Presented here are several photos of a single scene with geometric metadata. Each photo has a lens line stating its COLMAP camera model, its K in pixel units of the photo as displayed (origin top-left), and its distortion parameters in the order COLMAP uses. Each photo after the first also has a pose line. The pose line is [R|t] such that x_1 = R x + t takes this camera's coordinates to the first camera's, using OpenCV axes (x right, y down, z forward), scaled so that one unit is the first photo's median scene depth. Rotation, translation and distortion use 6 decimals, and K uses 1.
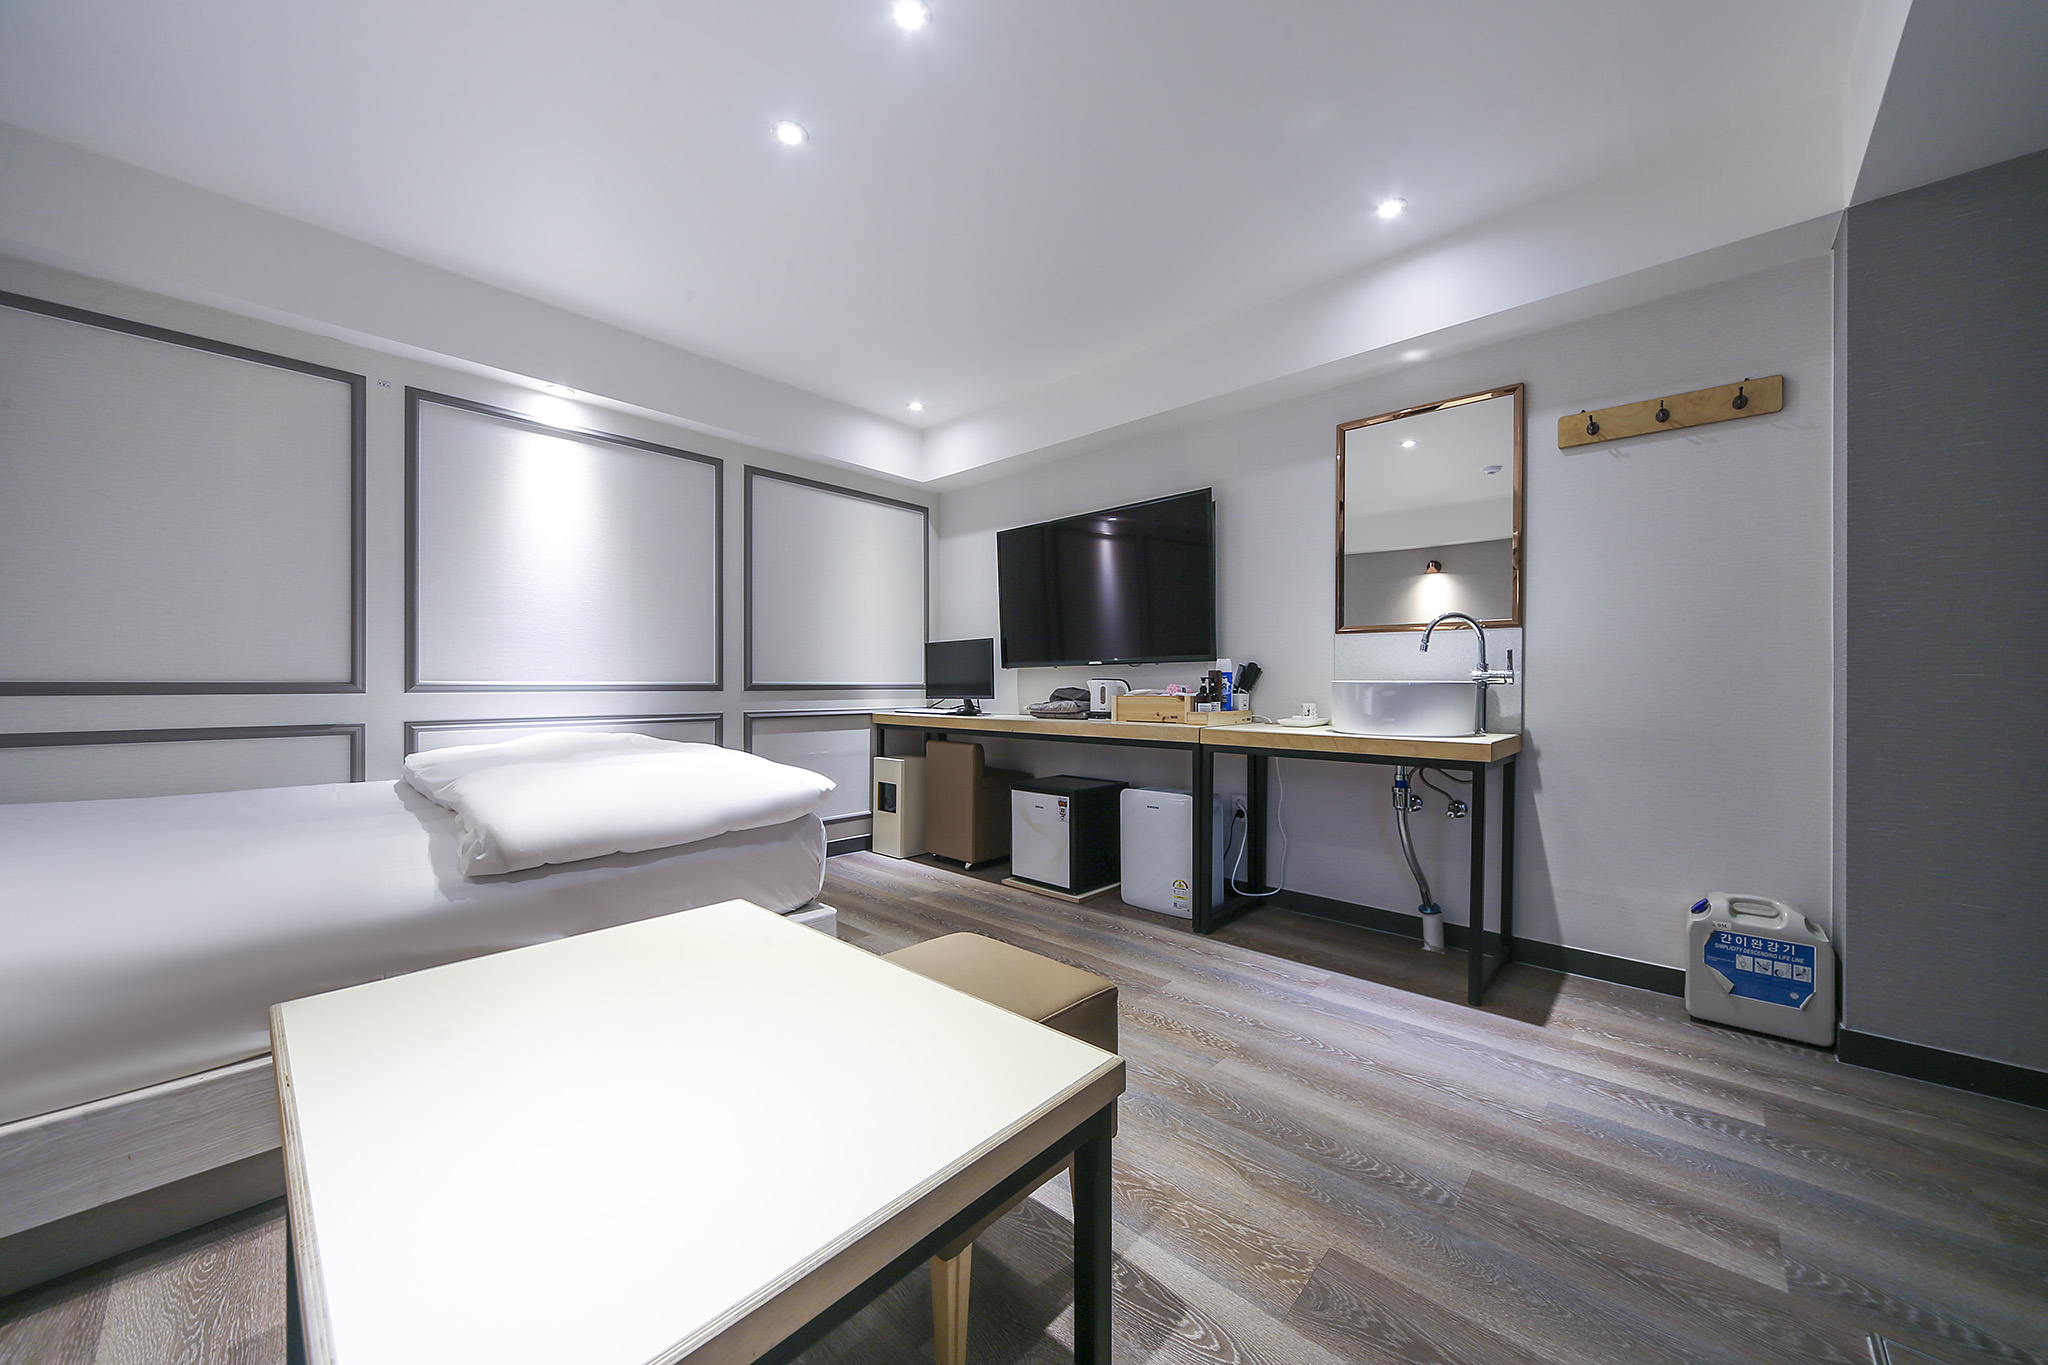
lens RADIAL K [[724.6, 0, 1019.9], [0, 724.6, 684.8], [0, 0, 1]] dist [-0.004057, 0.000433]
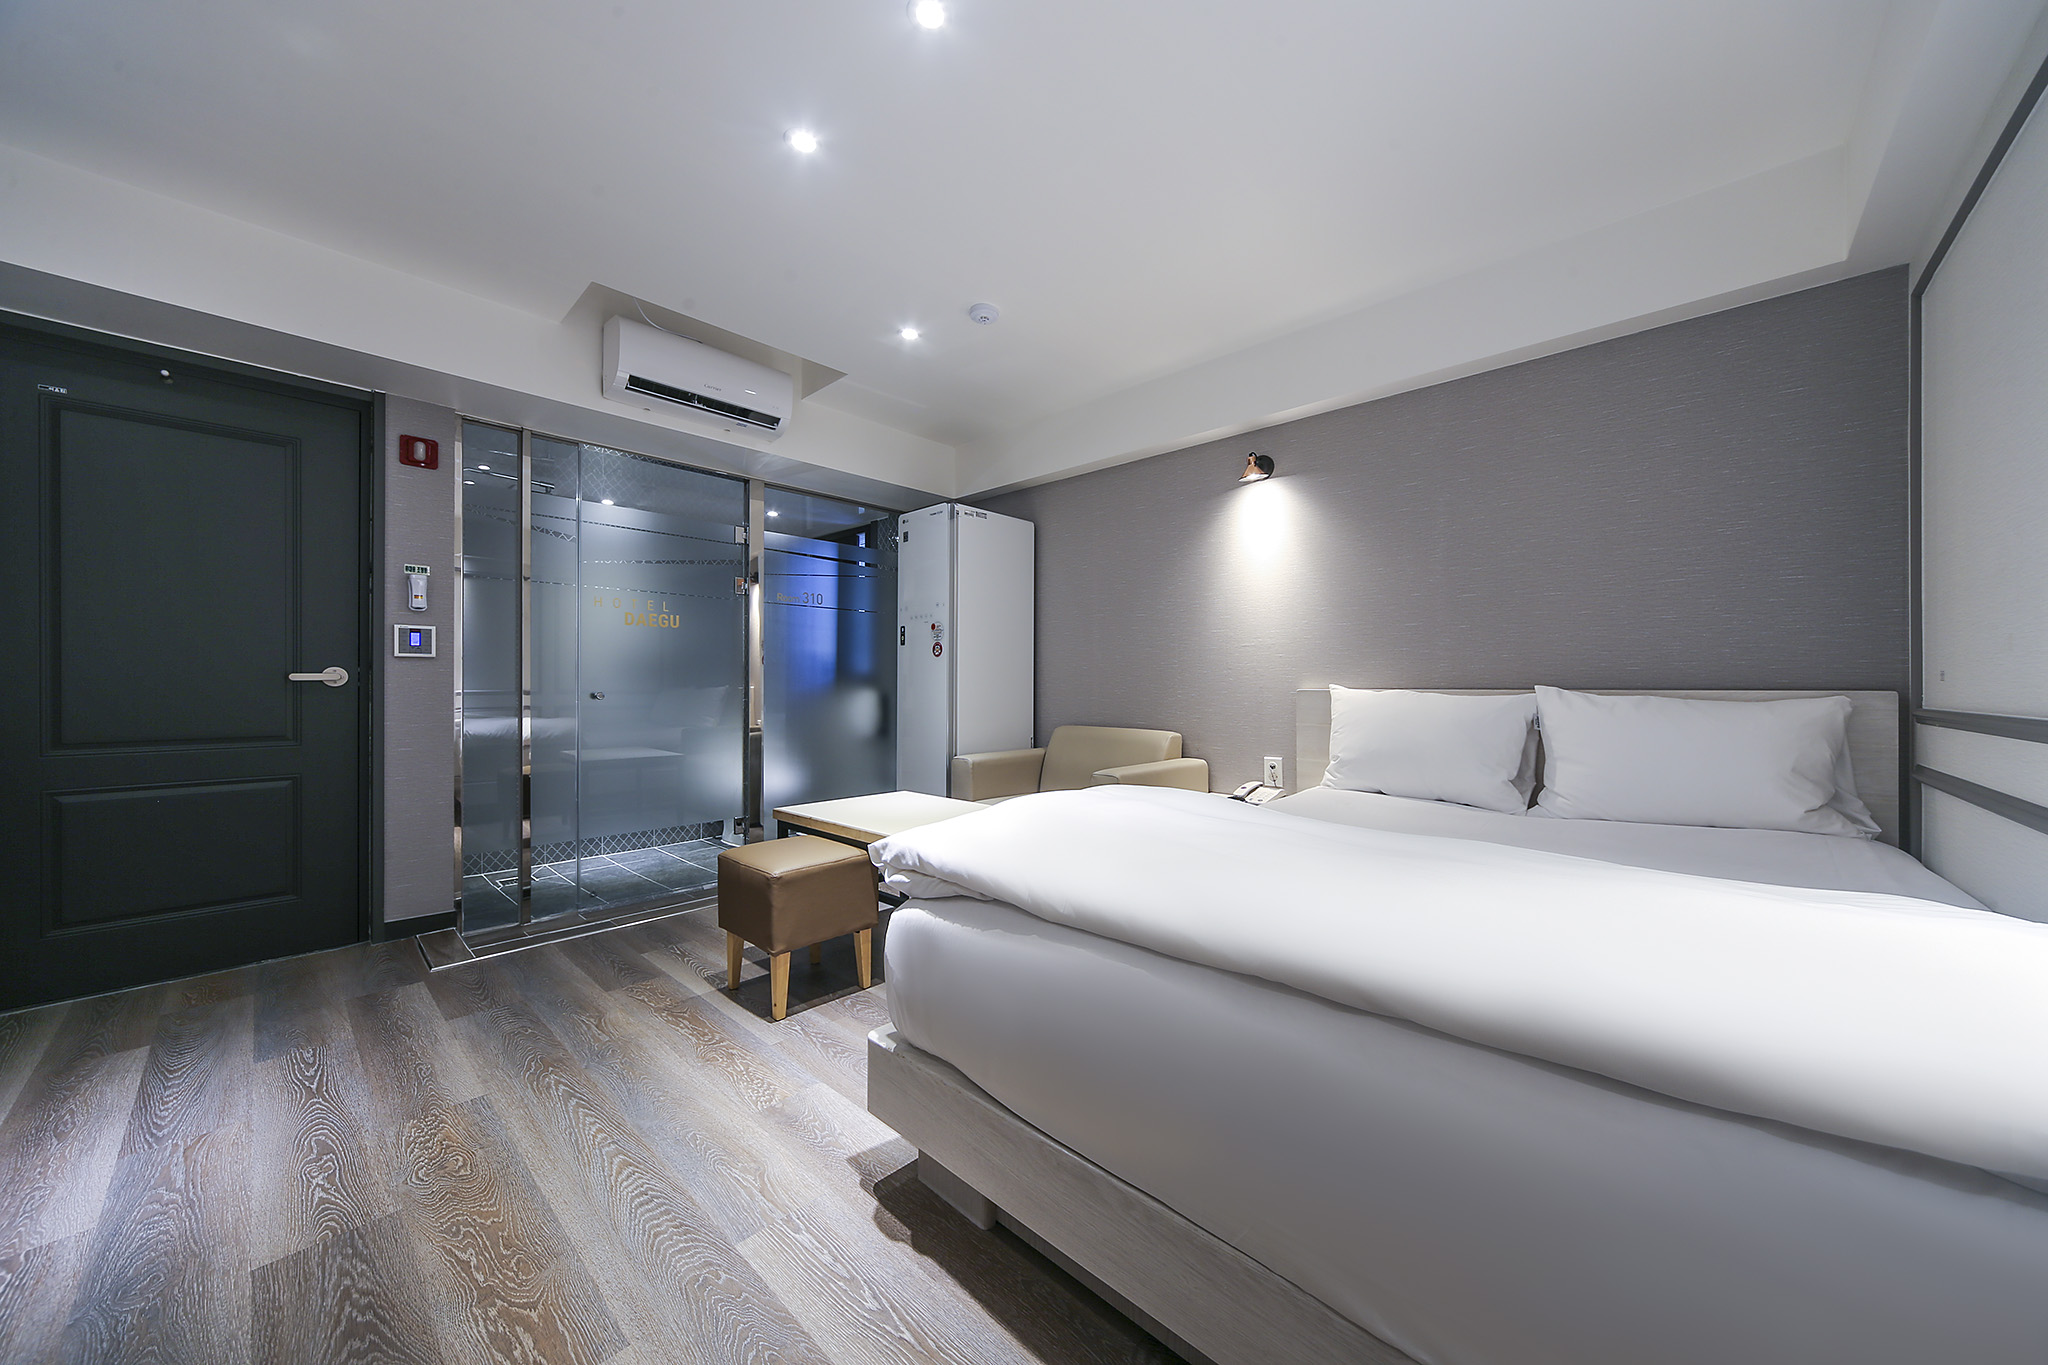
lens RADIAL K [[724.6, 0, 1019.9], [0, 724.6, 684.8], [0, 0, 1]] dist [-0.004057, 0.000433]
pose [[-0.999945, -0.000258, 0.010516, -0.520256], [-0.000270, 0.999999, -0.001160, -0.033633], [-0.010515, -0.001162, -0.999944, 2.173857]]
